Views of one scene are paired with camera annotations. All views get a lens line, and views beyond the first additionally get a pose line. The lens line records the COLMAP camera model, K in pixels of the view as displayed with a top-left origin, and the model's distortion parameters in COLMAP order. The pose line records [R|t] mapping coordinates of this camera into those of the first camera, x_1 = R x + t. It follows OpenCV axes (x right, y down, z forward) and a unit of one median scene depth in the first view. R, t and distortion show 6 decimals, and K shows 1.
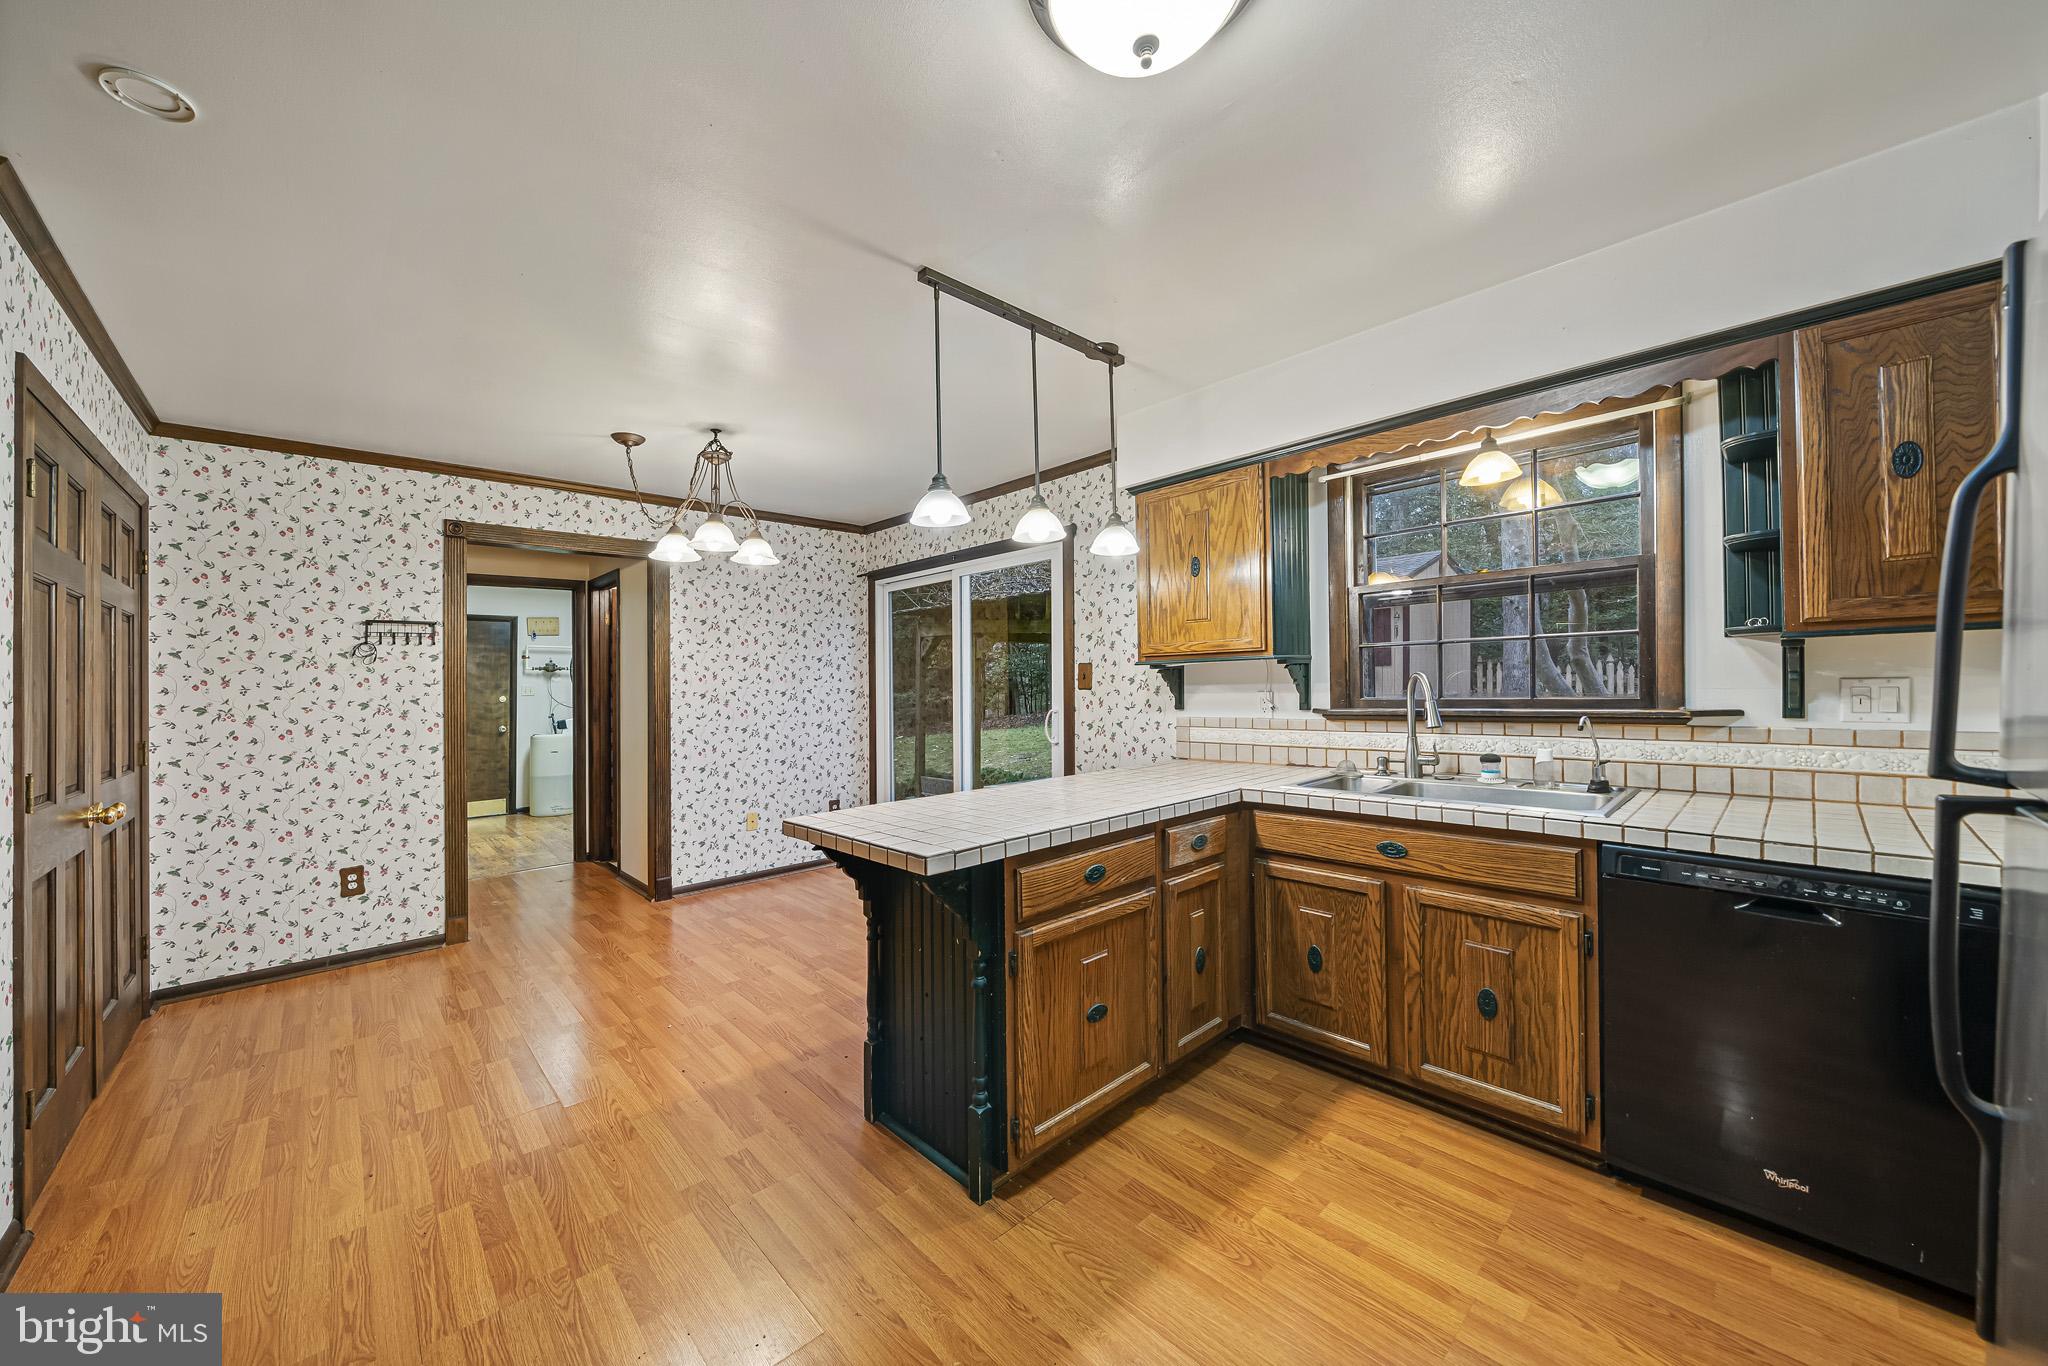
lens RADIAL K [[714.1, 0, 993.3], [0, 714.1, 673.8], [0, 0, 1]] dist [-0.011075, -0.000284]
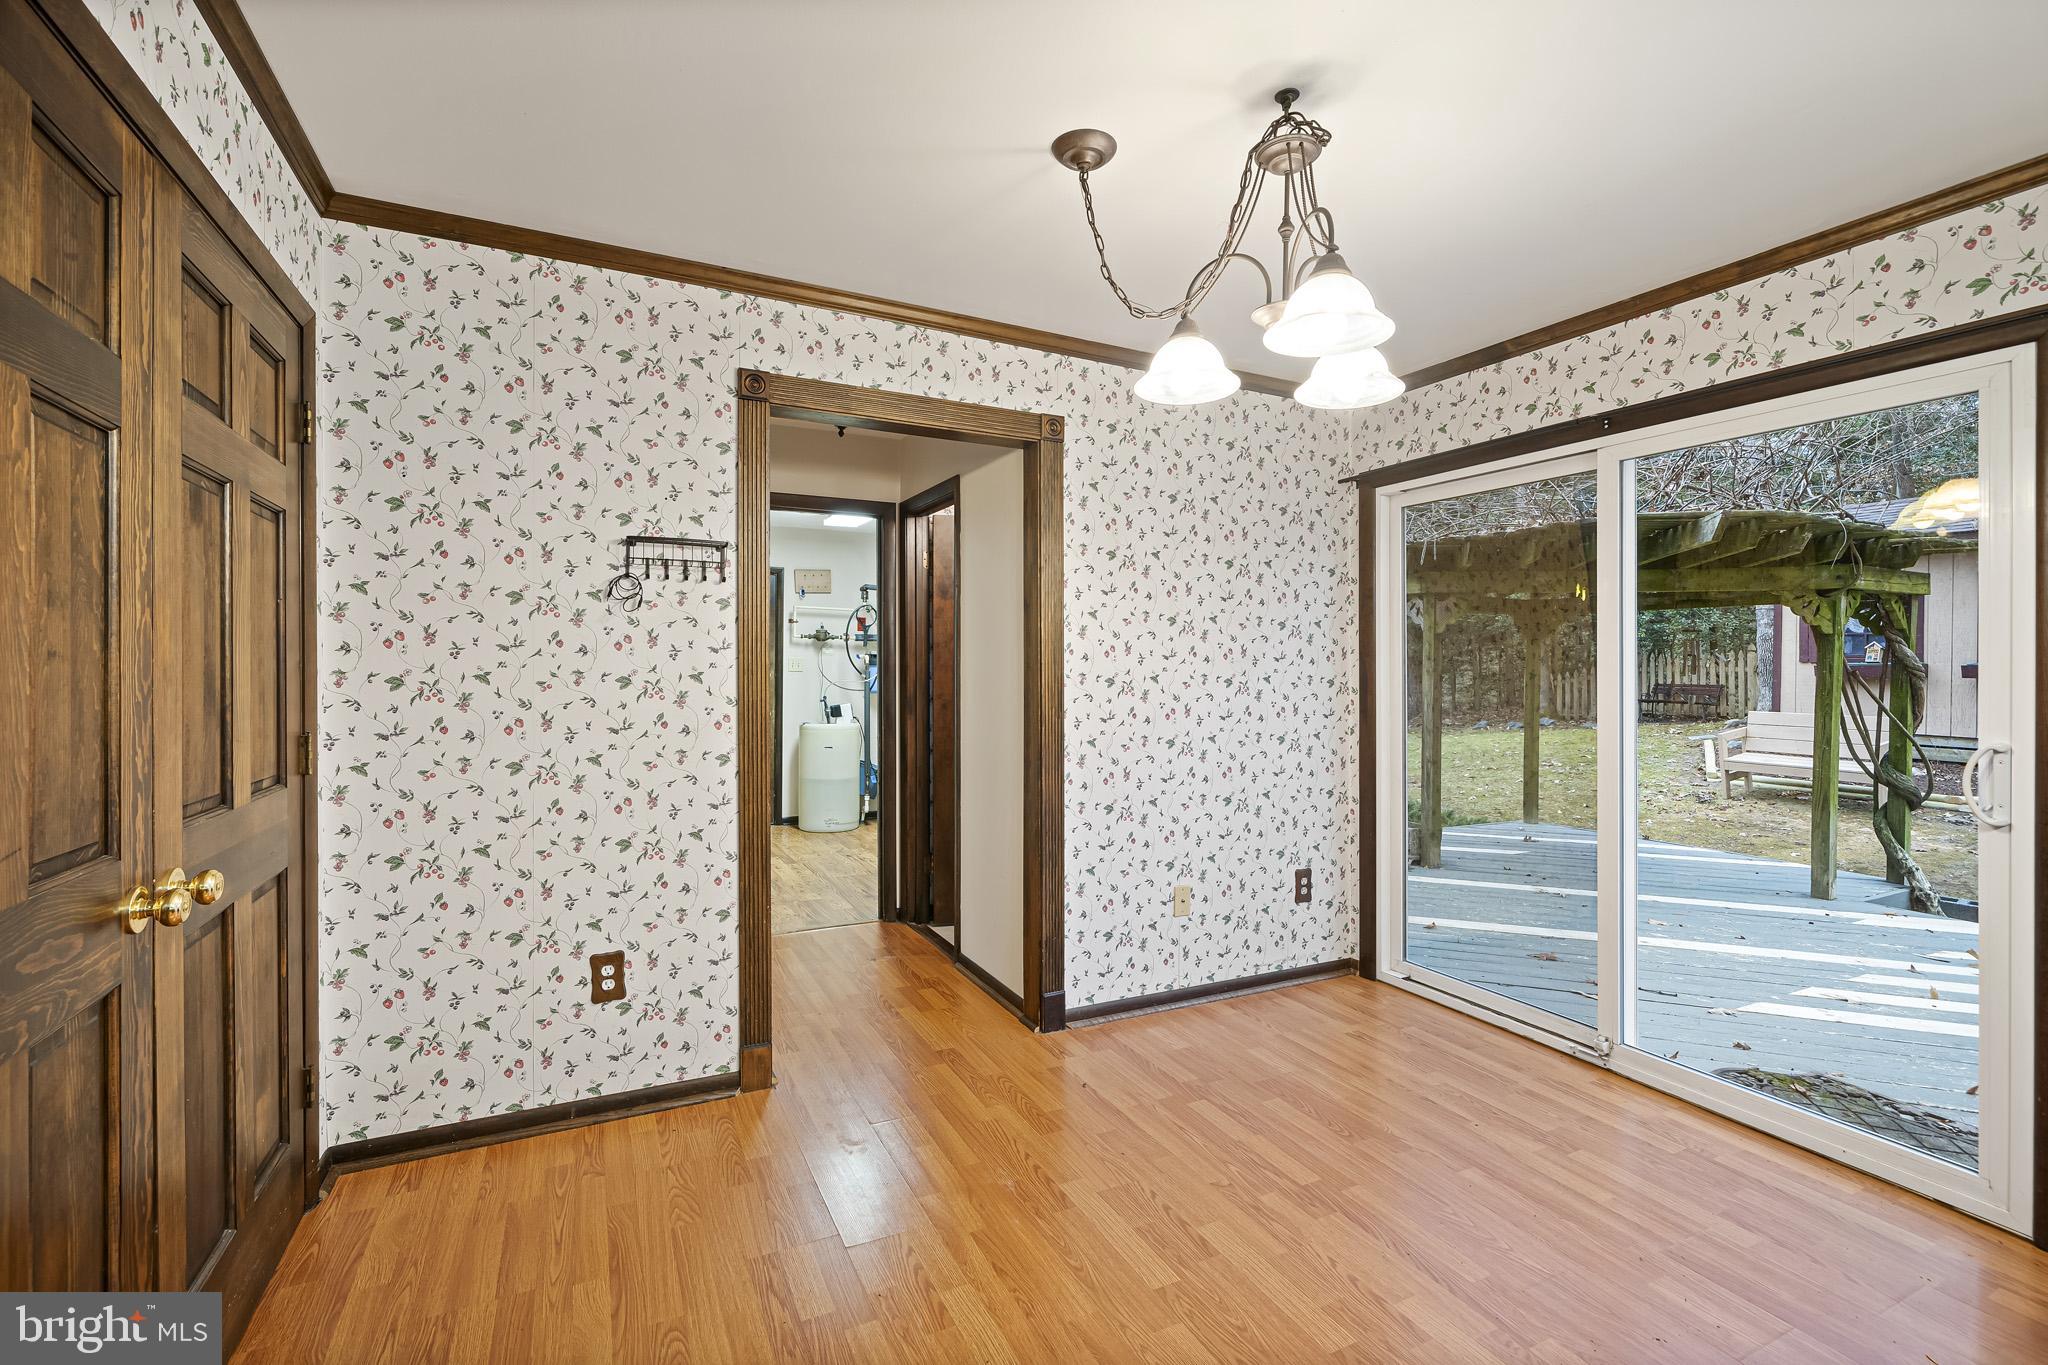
lens RADIAL K [[845.2, 0, 1016.7], [0, 845.2, 702.7], [0, 0, 1]] dist [-0.008596, 0.000147]
pose [[0.960634, 0.040743, -0.274814, -0.367360], [-0.026088, 0.998046, 0.056776, 0.013655], [0.276590, -0.047372, 0.959820, 0.399697]]
